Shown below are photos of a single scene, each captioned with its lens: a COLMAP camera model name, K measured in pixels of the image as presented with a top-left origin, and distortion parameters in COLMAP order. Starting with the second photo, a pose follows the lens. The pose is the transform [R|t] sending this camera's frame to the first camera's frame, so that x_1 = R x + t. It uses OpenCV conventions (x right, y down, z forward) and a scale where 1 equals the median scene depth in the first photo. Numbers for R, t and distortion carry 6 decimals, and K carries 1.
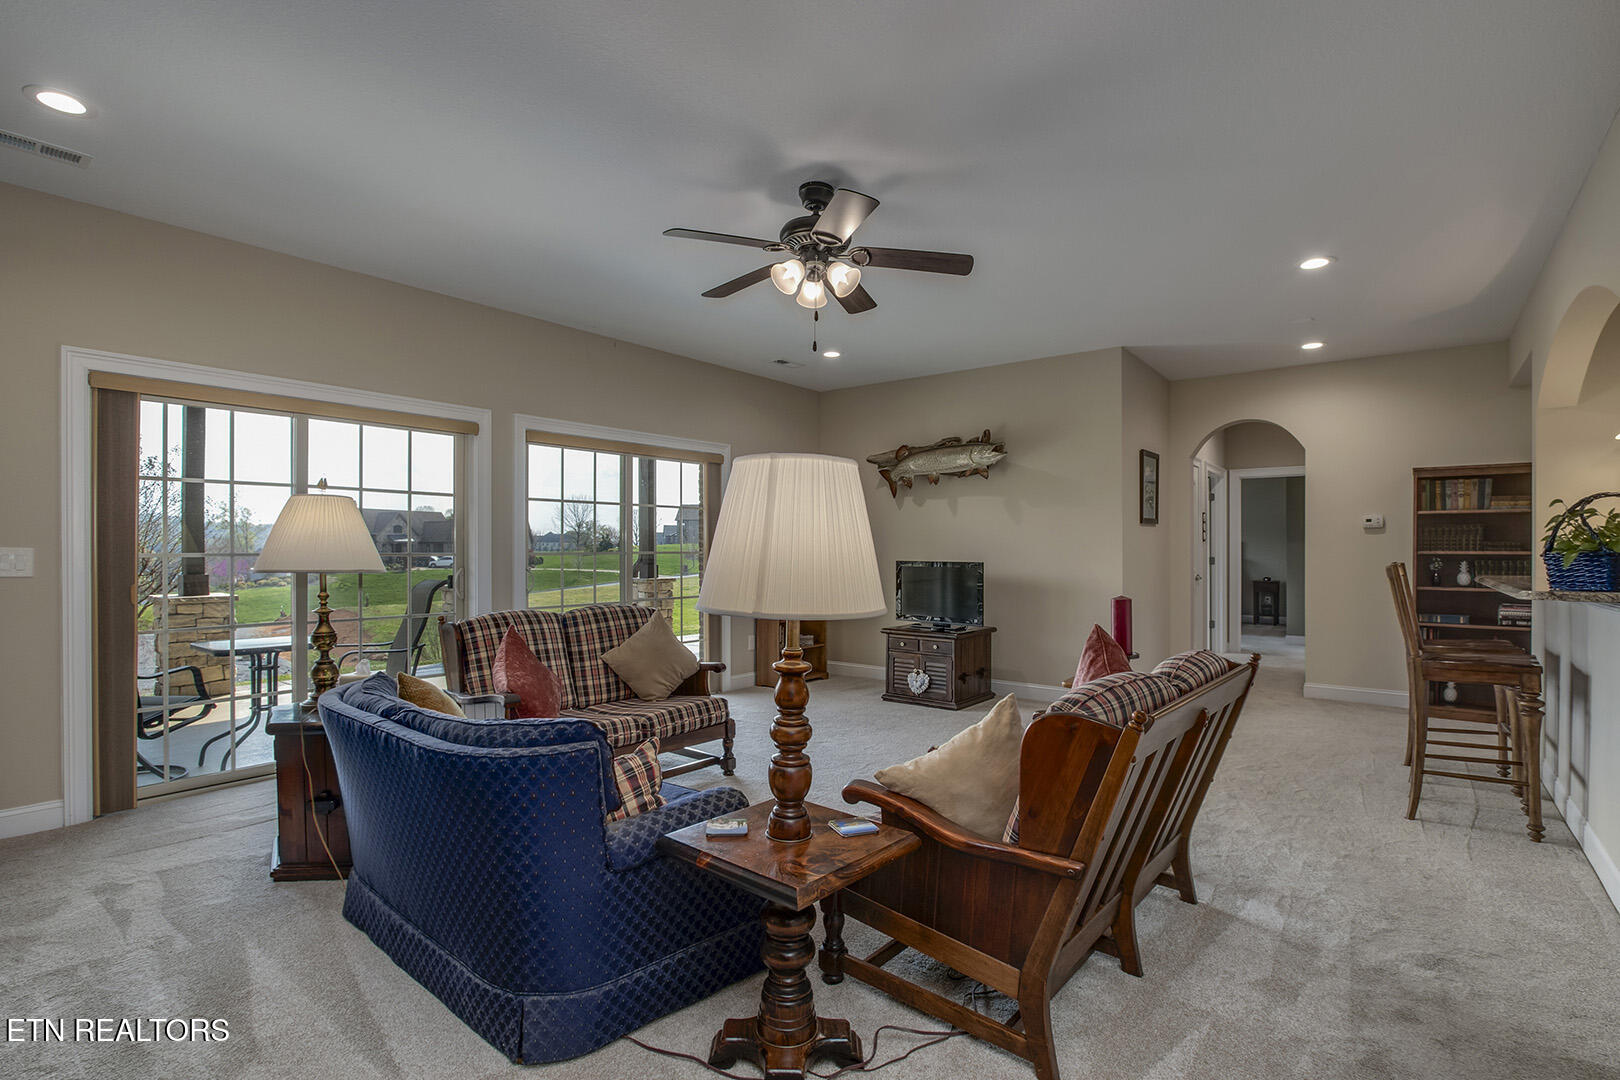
lens RADIAL K [[750.1, 0, 822.1], [0, 750.1, 551.6], [0, 0, 1]] dist [-0.013466, 0.000039]
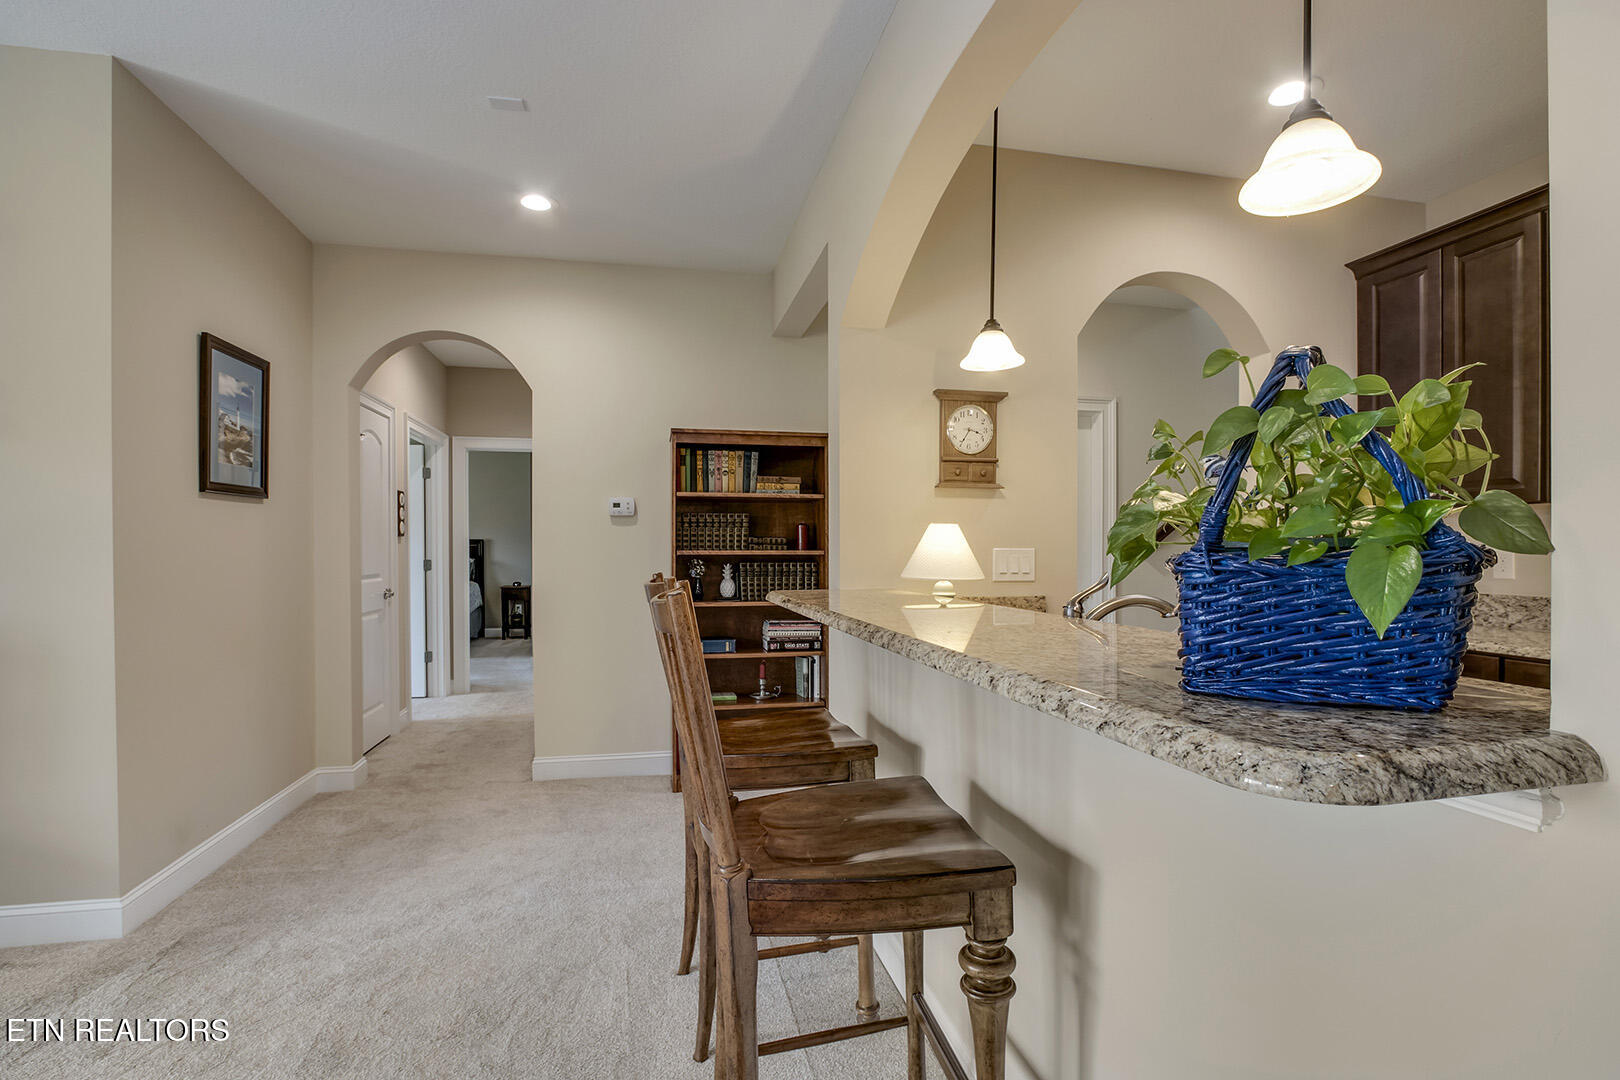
lens RADIAL K [[750.1, 0, 822.1], [0, 750.1, 551.6], [0, 0, 1]] dist [-0.013466, 0.000039]
pose [[0.624762, -0.003660, 0.780807, 0.346899], [0.003940, 0.999991, 0.001535, -0.000037], [-0.780805, 0.002117, 0.624771, 0.466799]]
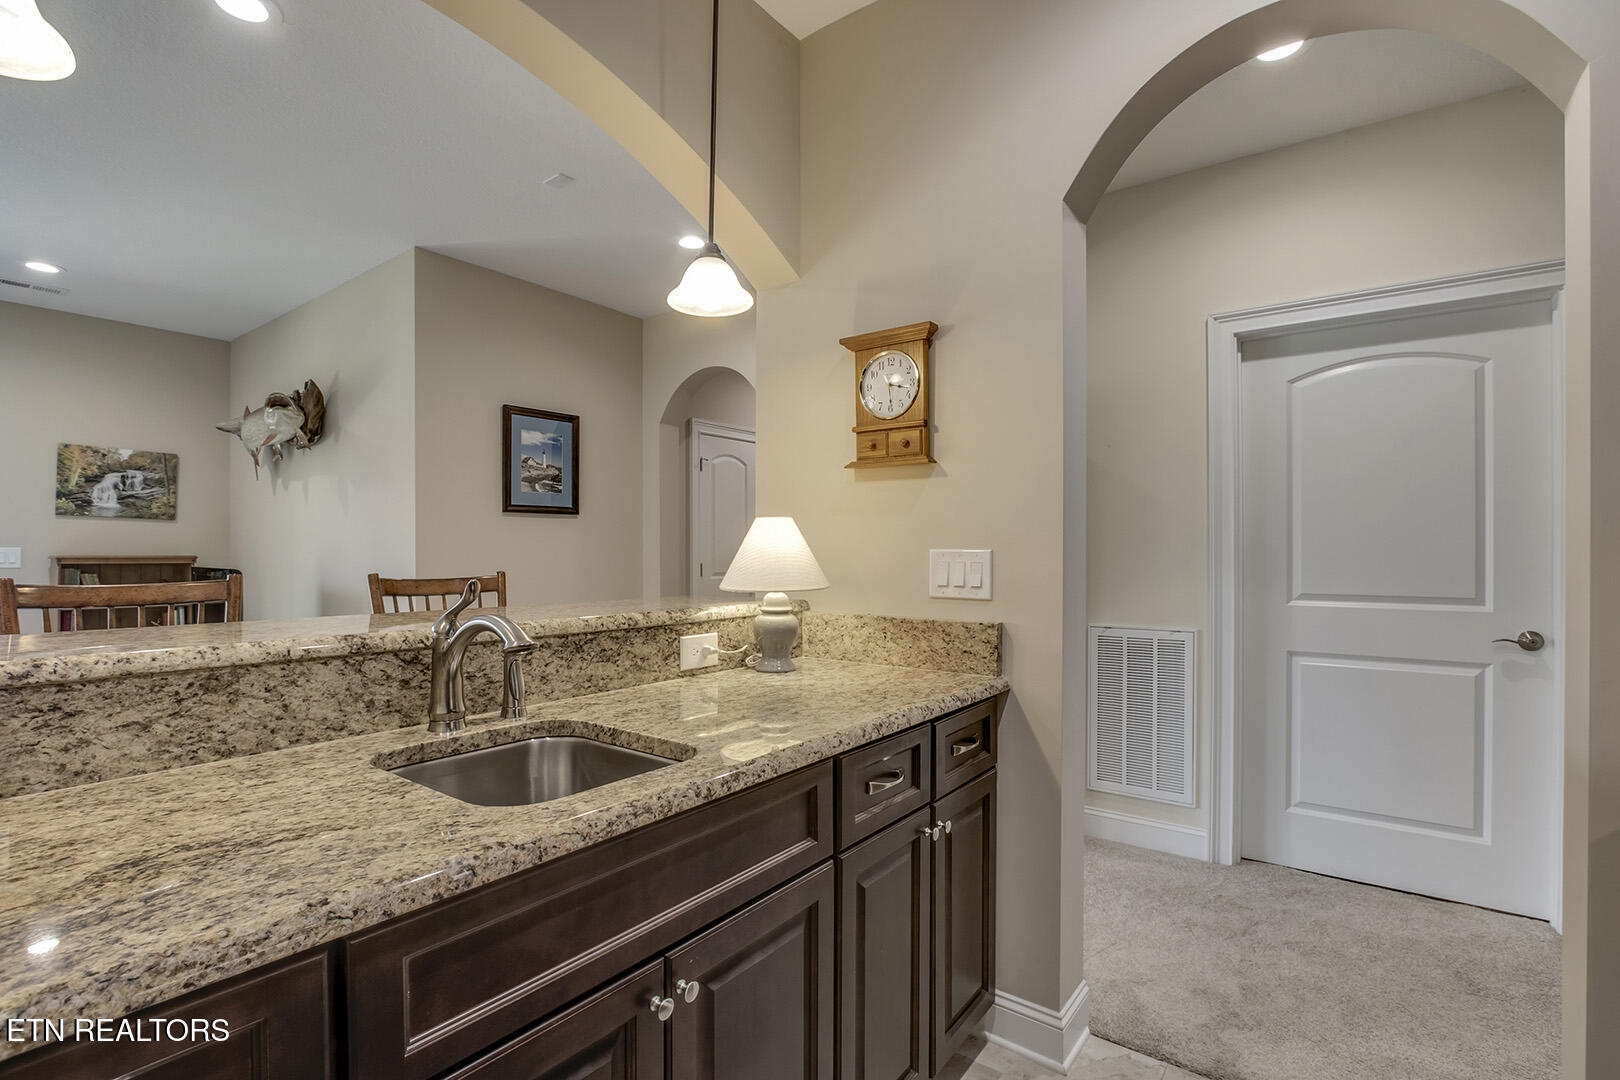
lens RADIAL K [[750.1, 0, 822.1], [0, 750.1, 551.6], [0, 0, 1]] dist [-0.013466, 0.000039]
pose [[0.998632, 0.003025, 0.052209, 0.774568], [-0.002693, 0.999976, -0.006436, 0.002491], [-0.052228, 0.006287, 0.998615, 0.337510]]
